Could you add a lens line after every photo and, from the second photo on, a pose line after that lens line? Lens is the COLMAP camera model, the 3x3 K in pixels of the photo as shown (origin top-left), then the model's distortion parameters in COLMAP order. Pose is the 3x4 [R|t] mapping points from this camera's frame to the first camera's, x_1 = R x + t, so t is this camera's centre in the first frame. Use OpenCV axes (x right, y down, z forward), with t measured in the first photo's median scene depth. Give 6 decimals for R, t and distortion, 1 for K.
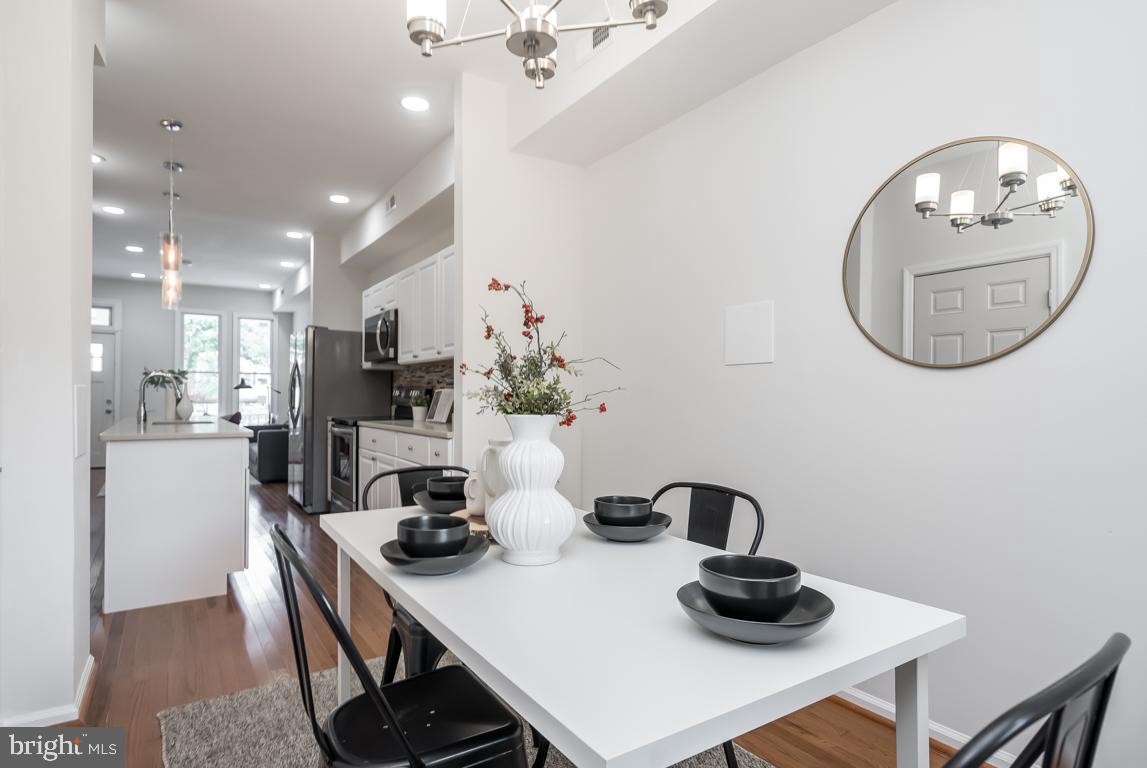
lens RADIAL K [[584.8, 0, 565.0], [0, 584.8, 391.2], [0, 0, 1]] dist [0.000479, 0.000421]
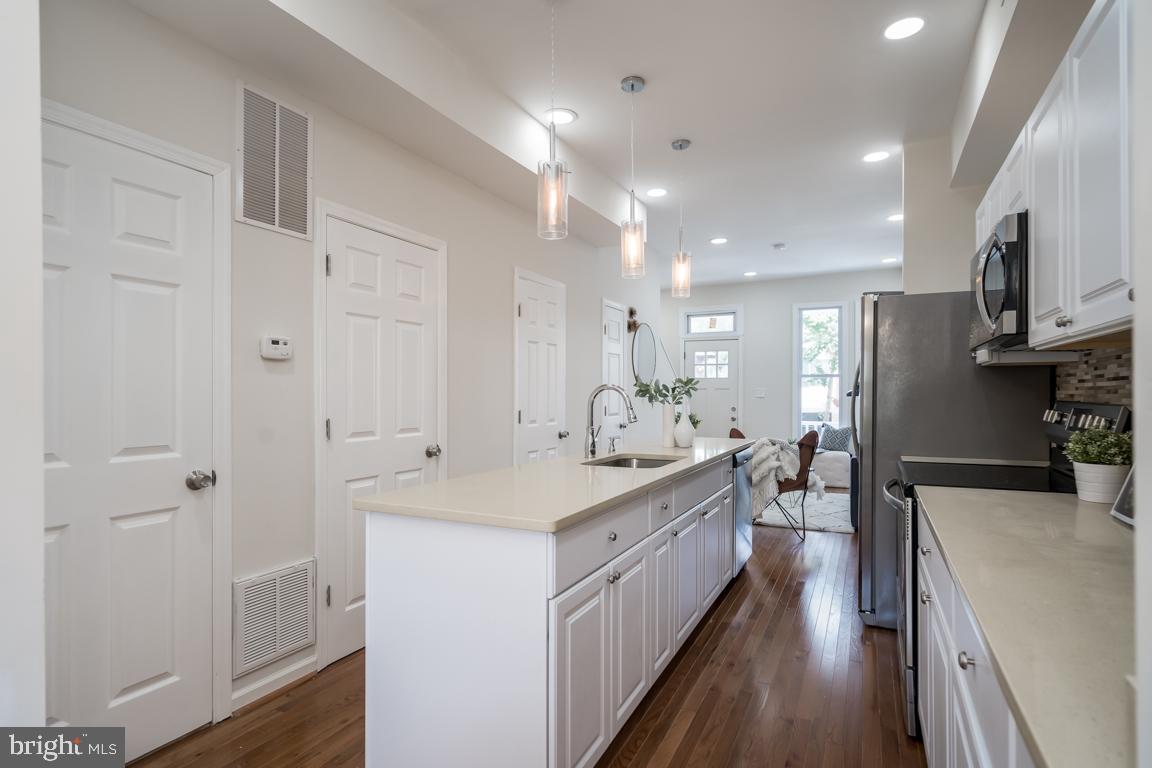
lens RADIAL K [[587.4, 0, 575.5], [0, 587.4, 394.8], [0, 0, 1]] dist [0.000479, 0.000421]
pose [[0.484358, -0.002053, -0.874868, -0.078038], [0.008224, 0.999964, 0.002207, -0.017014], [0.874831, -0.008264, 0.484357, 0.481770]]
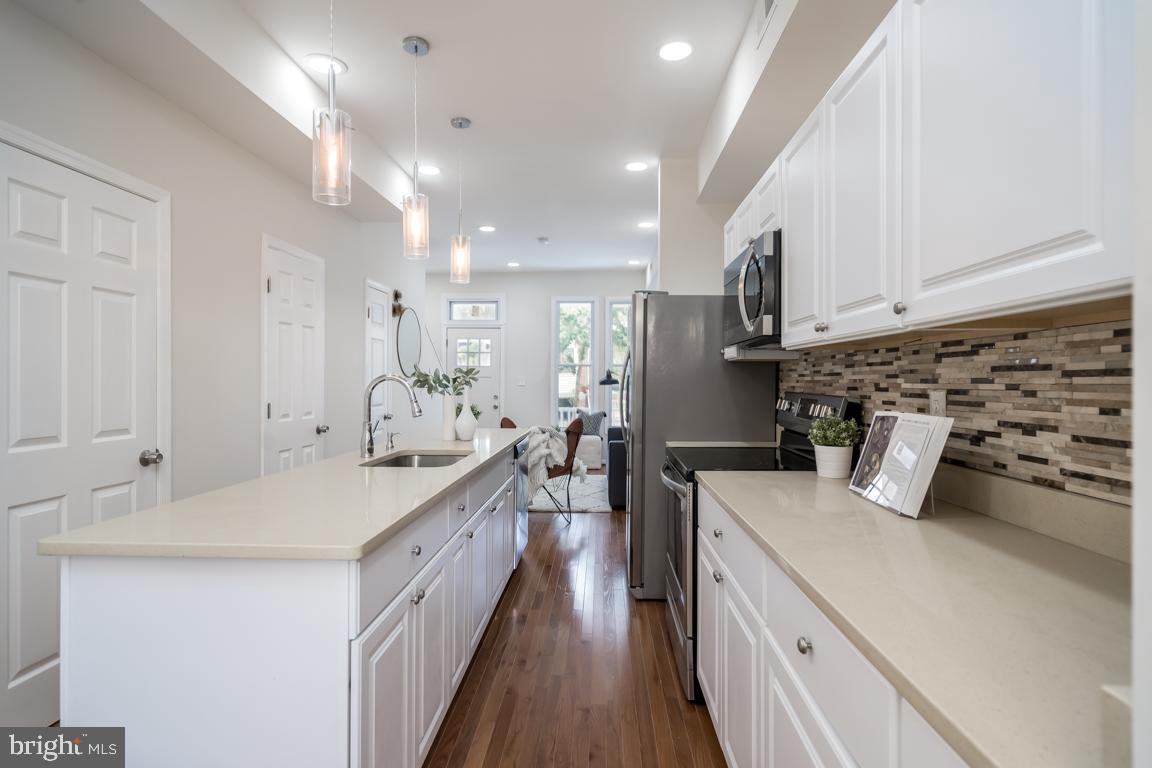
lens RADIAL K [[587.4, 0, 573.4], [0, 587.4, 384.4], [0, 0, 1]] dist [0.000479, 0.000421]
pose [[0.796116, 0.002851, -0.605137, -0.122009], [0.004182, 0.999939, 0.010213, -0.021486], [0.605129, -0.010662, 0.796056, 0.475807]]
